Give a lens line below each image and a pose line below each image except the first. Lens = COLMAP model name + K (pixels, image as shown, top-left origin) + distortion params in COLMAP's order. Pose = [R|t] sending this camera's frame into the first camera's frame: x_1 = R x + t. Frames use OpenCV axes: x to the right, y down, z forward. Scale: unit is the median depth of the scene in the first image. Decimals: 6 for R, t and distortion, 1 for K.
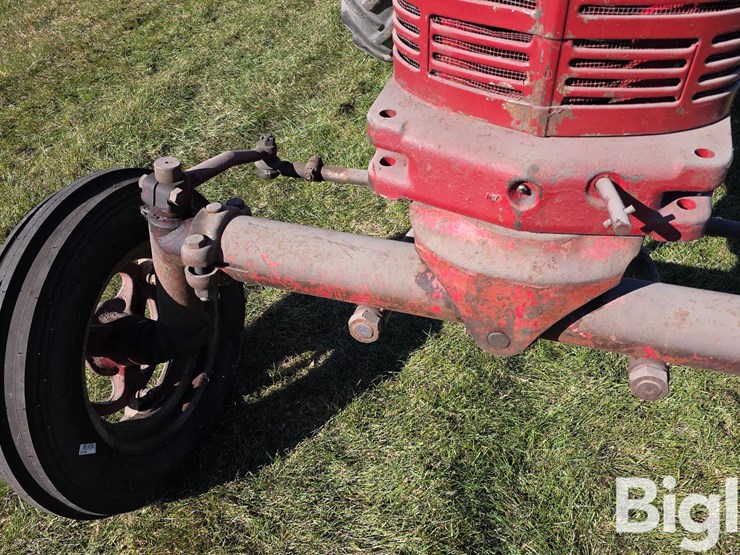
lens RADIAL K [[661.0, 0, 370.0], [0, 661.0, 277.5], [0, 0, 1]] dist [0.051489, -0.010232]
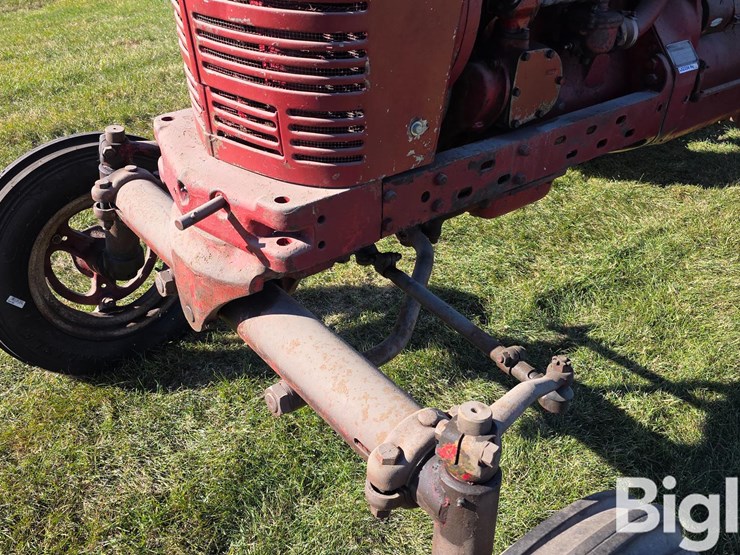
lens RADIAL K [[669.5, 0, 369.4], [0, 669.5, 260.0], [0, 0, 1]] dist [0.078124, -0.011333]
pose [[0.826554, 0.333173, -0.453657, 1.106665], [-0.391461, 0.919409, -0.038006, -0.088757], [0.404434, 0.209003, 0.890365, -0.018648]]
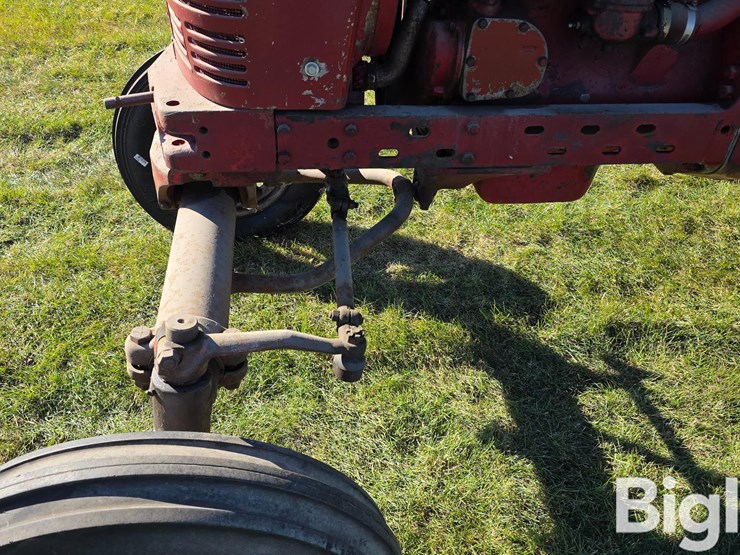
lens RADIAL K [[661.0, 0, 370.0], [0, 661.0, 277.5], [0, 0, 1]] dist [0.051489, -0.010232]
pose [[0.377615, 0.590744, -0.713041, 1.665147], [-0.619194, 0.733656, 0.279908, -0.500129], [0.688480, 0.335813, 0.642825, 0.449471]]
